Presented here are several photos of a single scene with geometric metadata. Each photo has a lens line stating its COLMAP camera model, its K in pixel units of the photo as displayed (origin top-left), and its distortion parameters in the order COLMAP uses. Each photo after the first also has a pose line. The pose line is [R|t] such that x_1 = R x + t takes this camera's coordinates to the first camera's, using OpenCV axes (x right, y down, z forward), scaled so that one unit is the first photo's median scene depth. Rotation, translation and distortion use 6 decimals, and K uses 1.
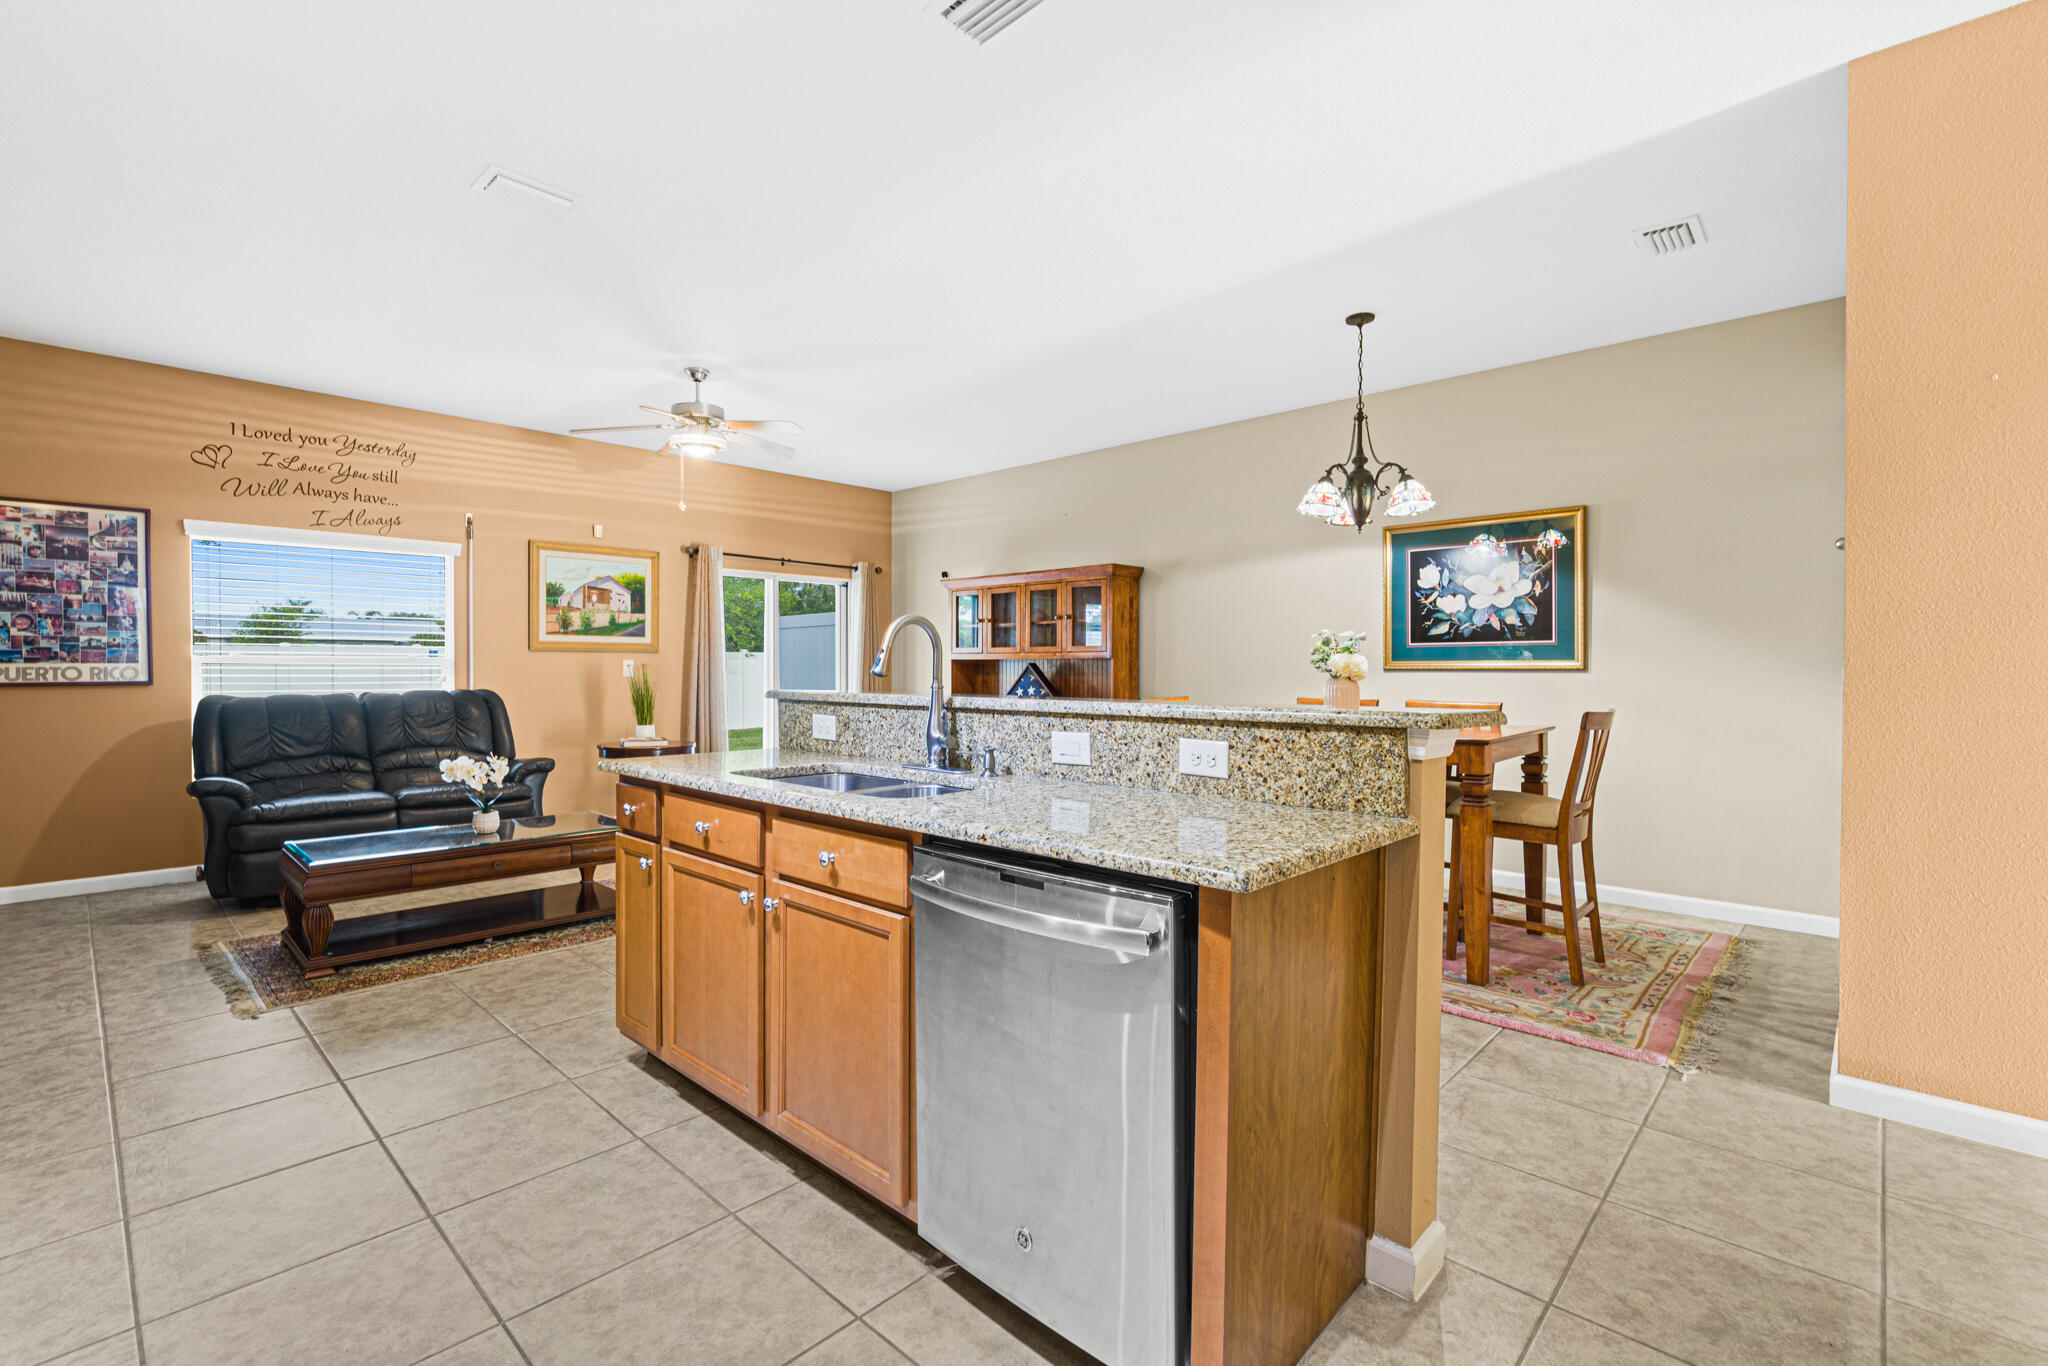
lens RADIAL K [[912.0, 0, 1024.0], [0, 912.0, 683.0], [0, 0, 1]] dist [-0.000005, 0.000146]
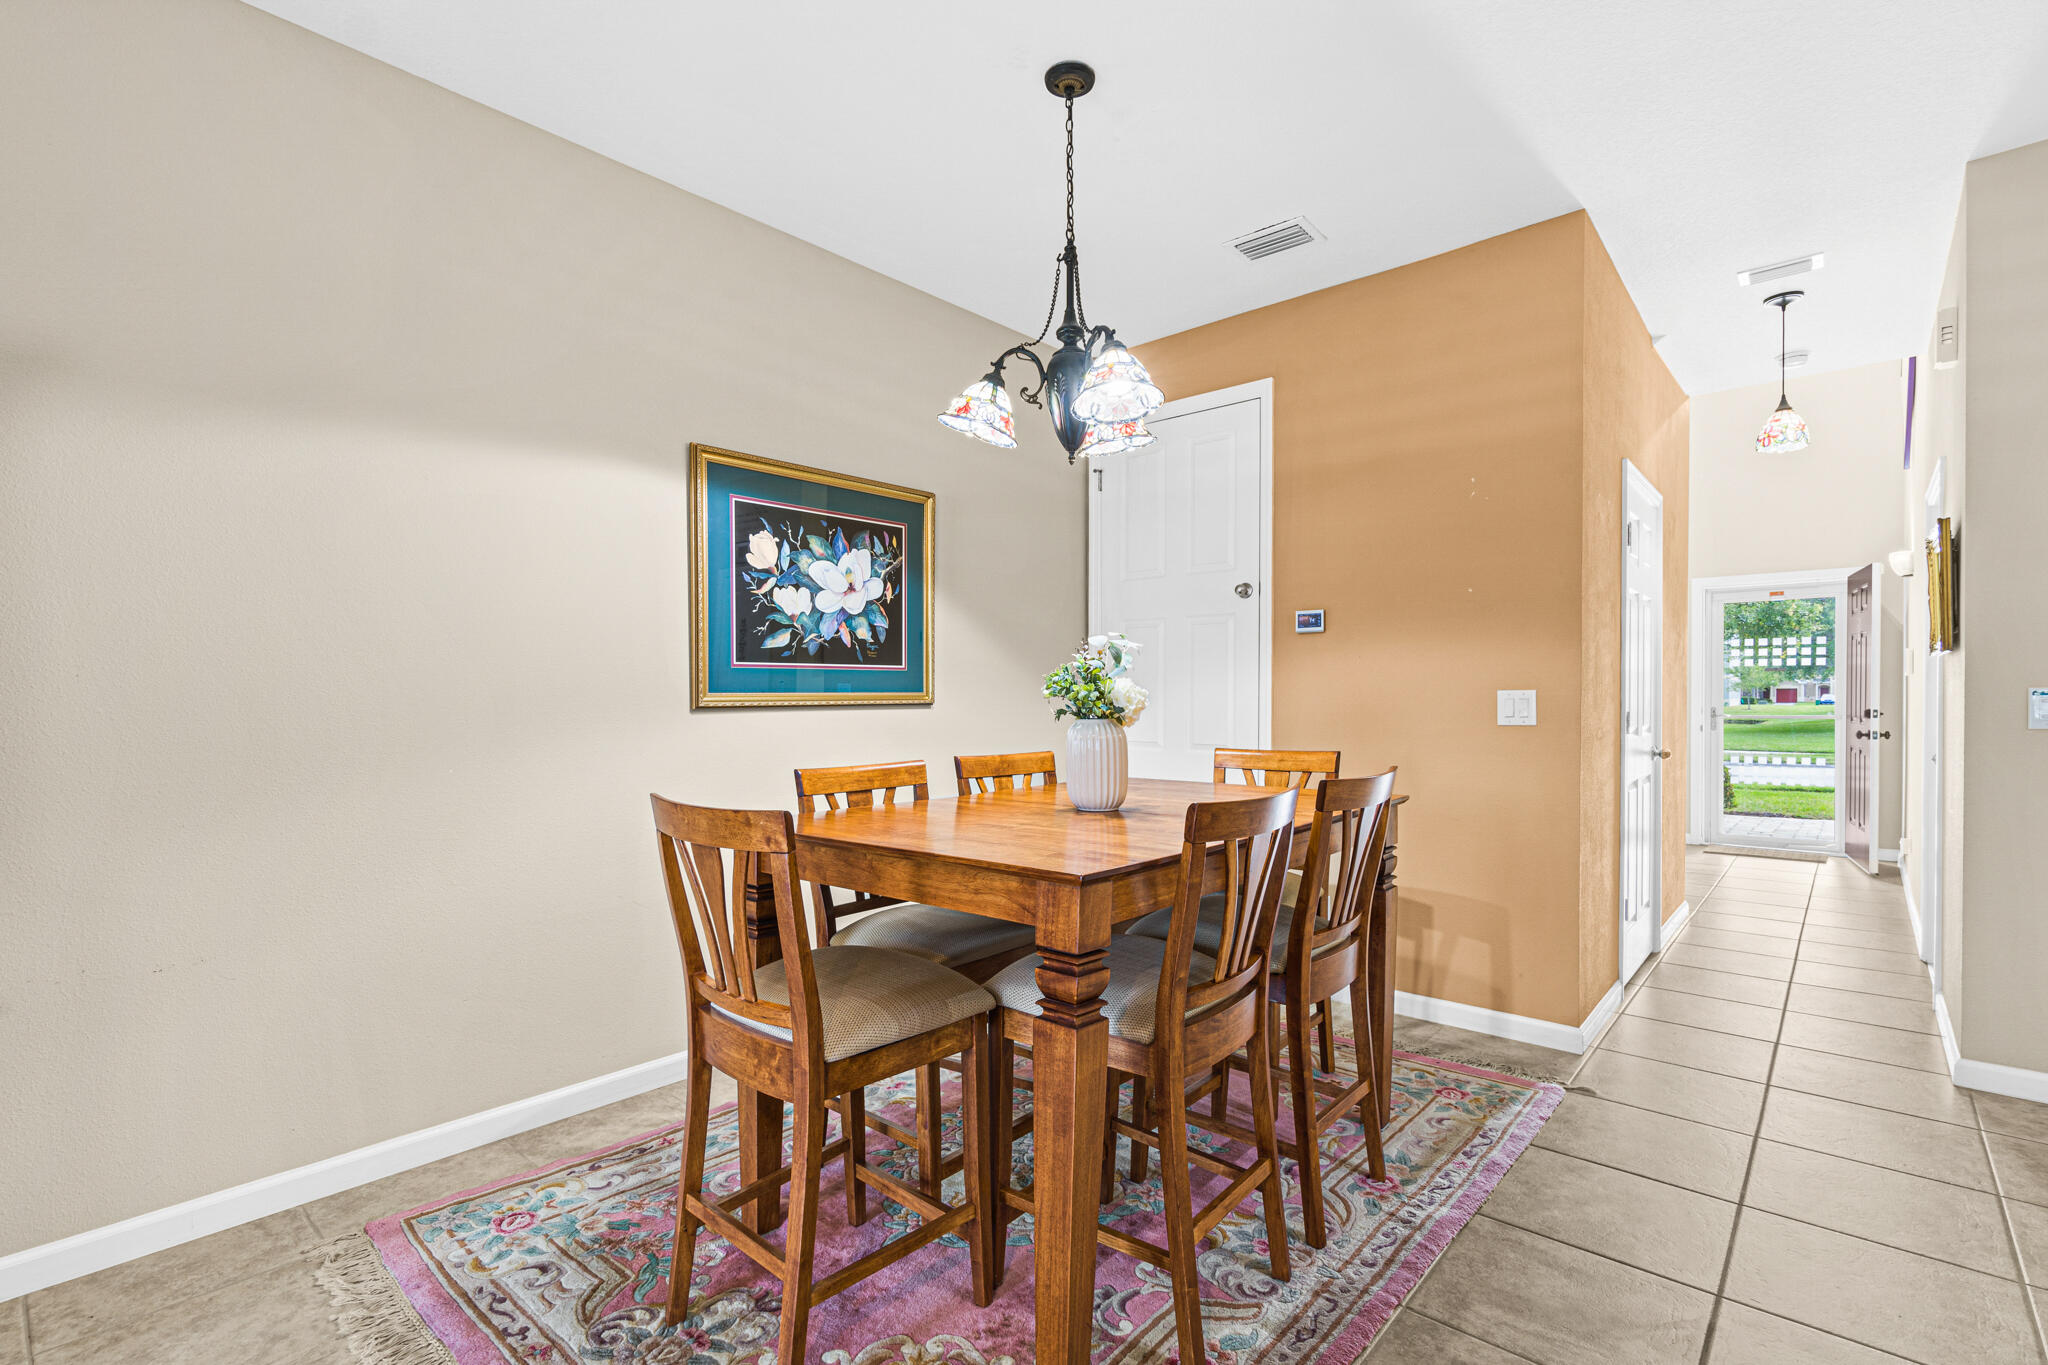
lens RADIAL K [[943.7, 0, 1021.5], [0, 943.7, 703.0], [0, 0, 1]] dist [0.000176, 0.000018]
pose [[-0.030970, -0.010105, 0.999469, -0.174935], [0.020714, 0.999728, 0.010749, -0.020641], [-0.999306, 0.021036, -0.030752, 0.855162]]
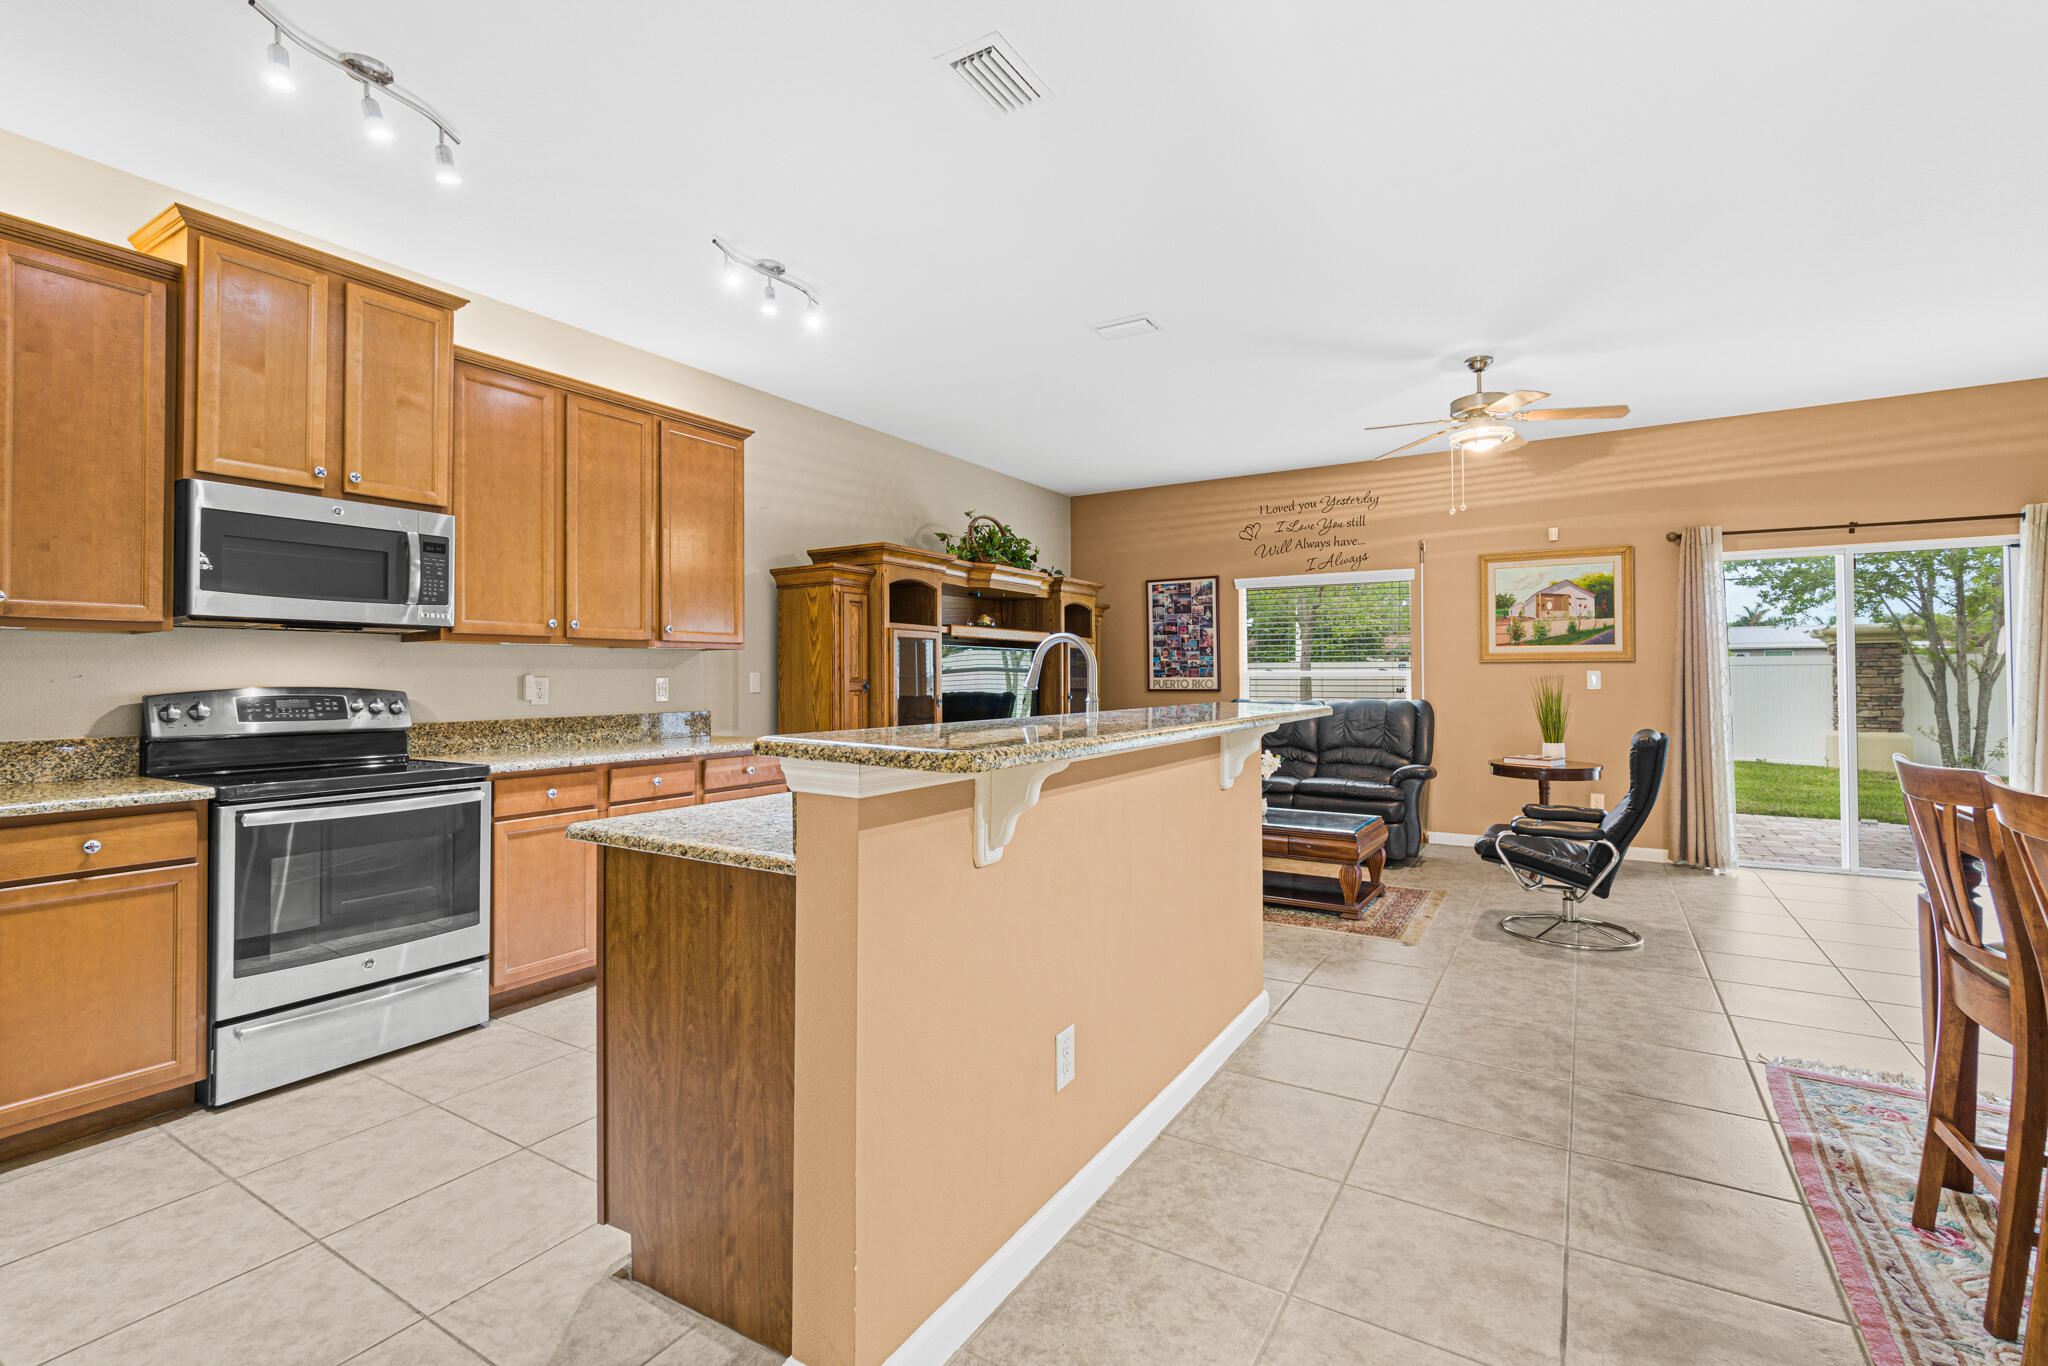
lens RADIAL K [[925.1, 0, 1012.9], [0, 925.1, 674.6], [0, 0, 1]] dist [-0.000177, -0.000021]
pose [[0.195776, -0.005055, -0.980636, 0.450390], [-0.014452, 0.999863, -0.008039, -0.007893], [0.980542, 0.015746, 0.195677, 0.344665]]
